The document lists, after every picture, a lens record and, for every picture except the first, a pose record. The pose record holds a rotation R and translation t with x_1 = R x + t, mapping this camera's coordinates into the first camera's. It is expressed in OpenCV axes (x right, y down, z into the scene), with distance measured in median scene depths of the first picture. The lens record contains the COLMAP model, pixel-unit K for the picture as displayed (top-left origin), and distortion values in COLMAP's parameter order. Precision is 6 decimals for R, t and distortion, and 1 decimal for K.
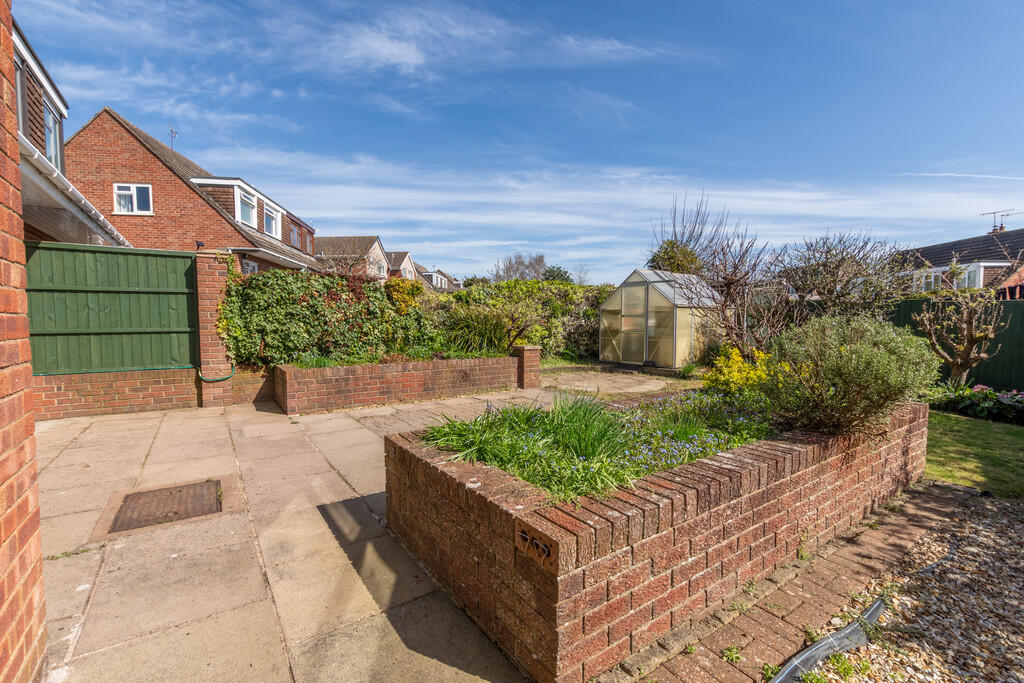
lens RADIAL K [[446.8, 0, 509.2], [0, 446.8, 348.1], [0, 0, 1]] dist [0.000575, -0.000025]
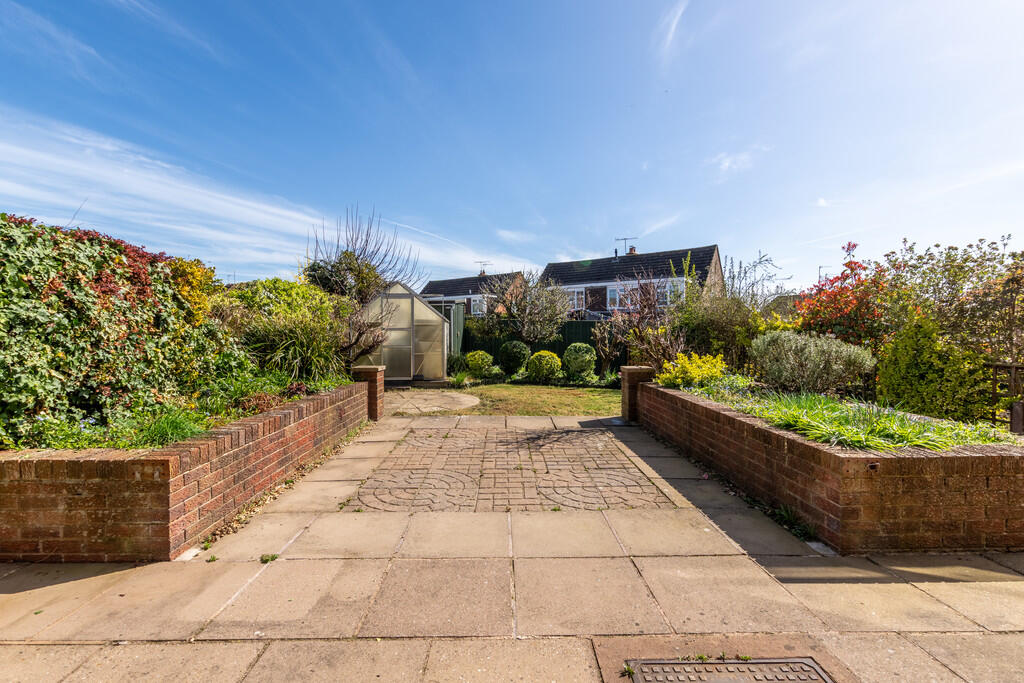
lens RADIAL K [[444.4, 0, 508.3], [0, 444.4, 357.5], [0, 0, 1]] dist [0.003402, 0.000320]
pose [[0.555942, -0.049216, 0.829763, -0.372938], [0.055233, 0.998227, 0.022202, -0.019590], [-0.829384, 0.033487, 0.557674, 0.273775]]
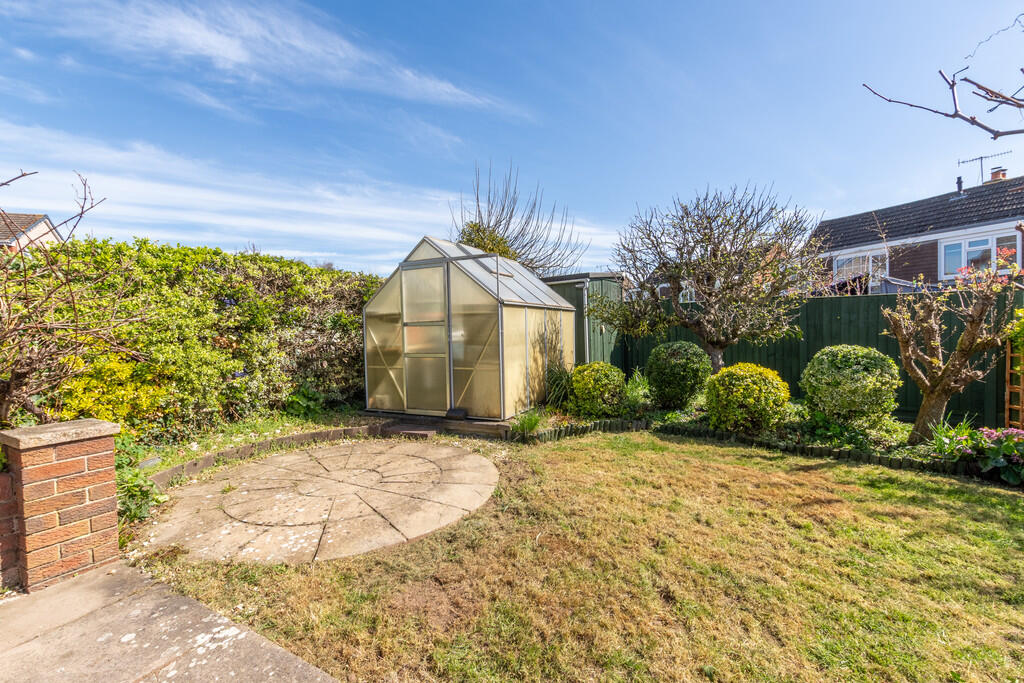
lens RADIAL K [[446.8, 0, 509.2], [0, 446.8, 348.1], [0, 0, 1]] dist [0.000575, -0.000025]
pose [[0.906961, -0.040122, 0.419299, 0.144603], [0.052631, 0.998446, -0.018303, -0.028305], [-0.417913, 0.038668, 0.907664, 0.473731]]
